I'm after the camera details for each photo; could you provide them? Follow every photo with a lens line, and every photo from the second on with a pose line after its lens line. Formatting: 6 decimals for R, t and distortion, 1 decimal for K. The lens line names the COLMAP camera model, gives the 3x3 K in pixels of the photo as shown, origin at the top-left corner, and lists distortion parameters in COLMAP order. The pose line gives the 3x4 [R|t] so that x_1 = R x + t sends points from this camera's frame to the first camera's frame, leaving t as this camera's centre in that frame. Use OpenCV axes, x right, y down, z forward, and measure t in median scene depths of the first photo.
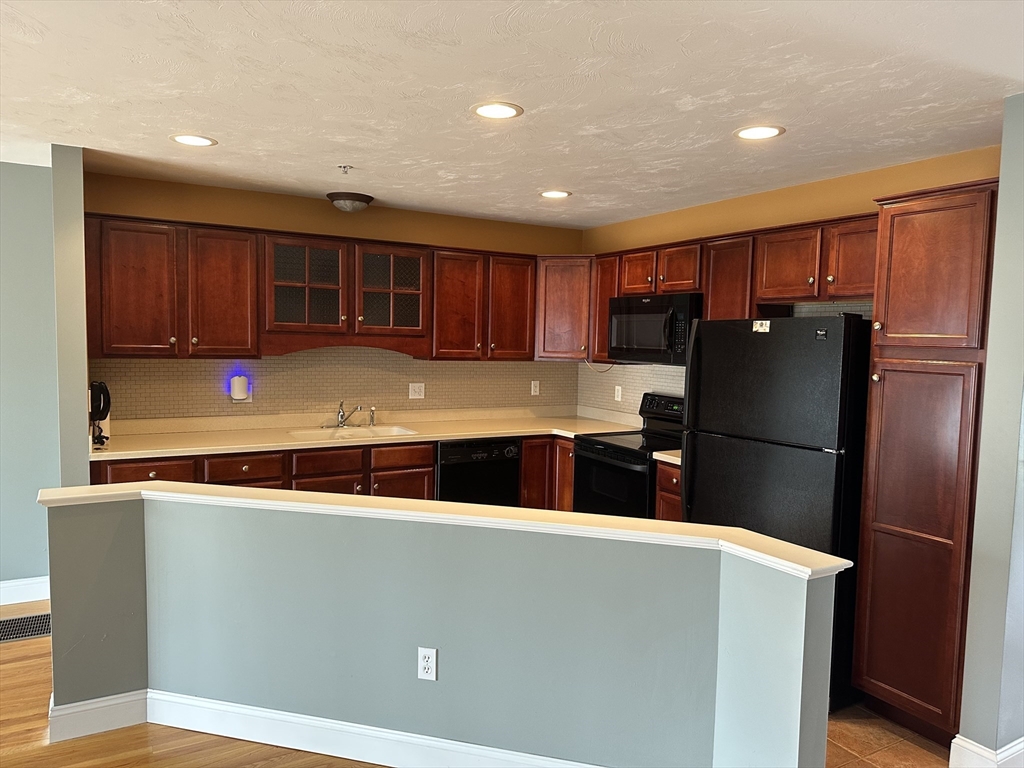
lens RADIAL K [[716.4, 0, 515.7], [0, 716.4, 387.7], [0, 0, 1]] dist [0.048466, -0.058076]
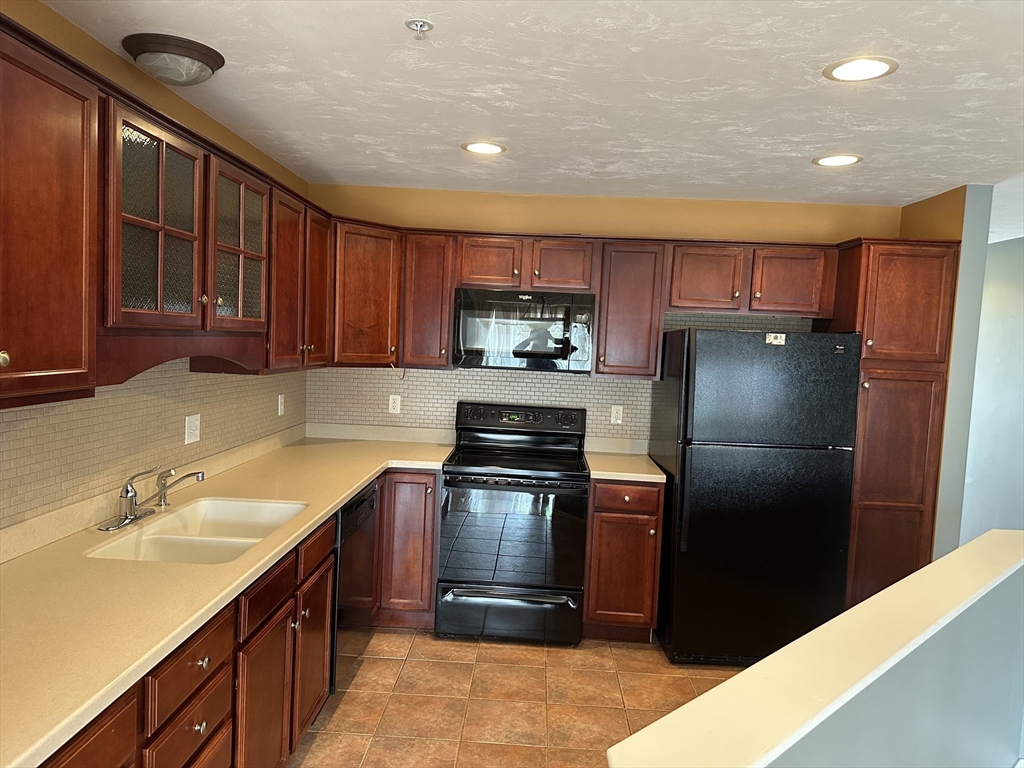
lens RADIAL K [[716.4, 0, 513.9], [0, 716.4, 384.5], [0, 0, 1]] dist [0.048466, -0.058076]
pose [[0.527493, -0.054519, 0.847808, -0.575418], [0.027399, 0.998511, 0.047163, -0.059553], [-0.849118, -0.001650, 0.528201, 0.578466]]
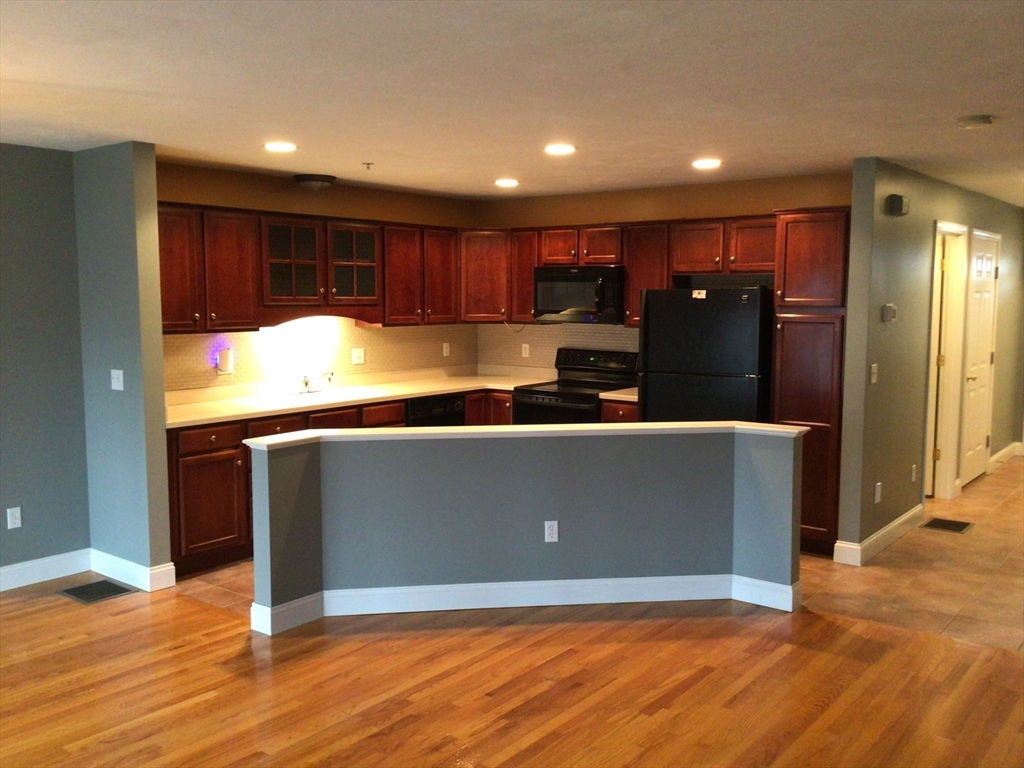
lens RADIAL K [[930.1, 0, 513.3], [0, 930.1, 382.6], [0, 0, 1]] dist [0.066408, -0.078641]
pose [[0.926111, -0.058181, 0.372738, -0.524663], [0.046508, 0.998107, 0.040242, -0.001470], [-0.374374, -0.019934, 0.927063, -0.432884]]
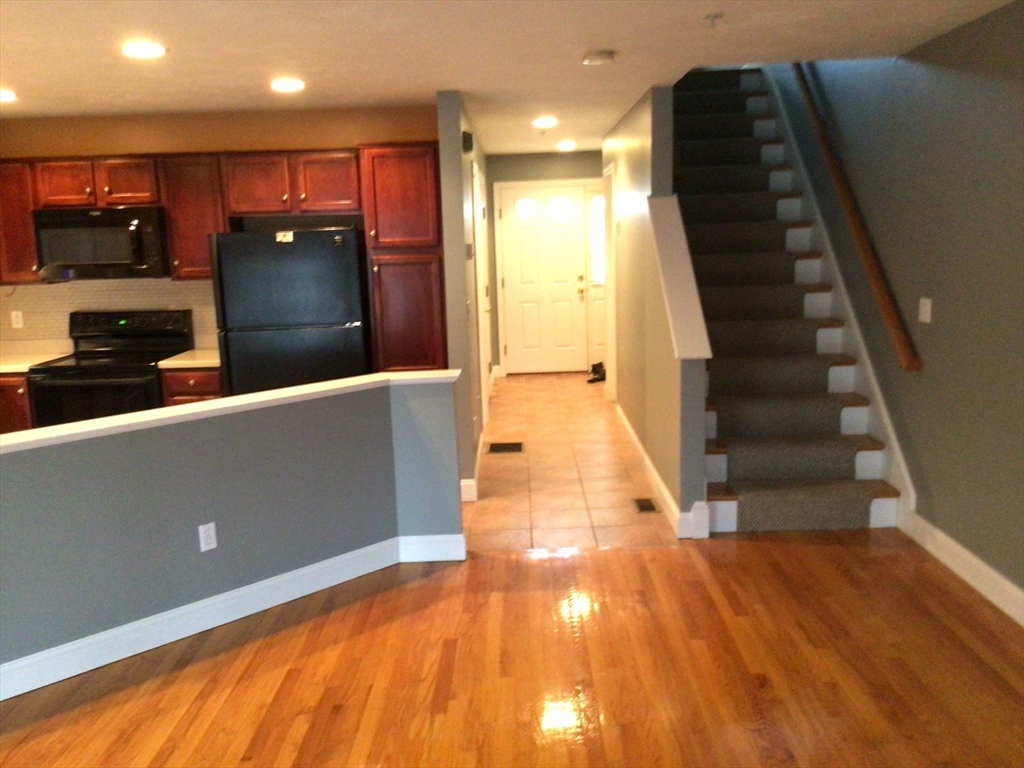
lens RADIAL K [[930.1, 0, 512.3], [0, 930.1, 384.9], [0, 0, 1]] dist [0.066408, -0.078641]
pose [[0.505339, -0.180634, 0.843803, -0.664740], [0.106782, 0.983420, 0.146572, -0.021108], [-0.856289, 0.016035, 0.516249, -0.134751]]
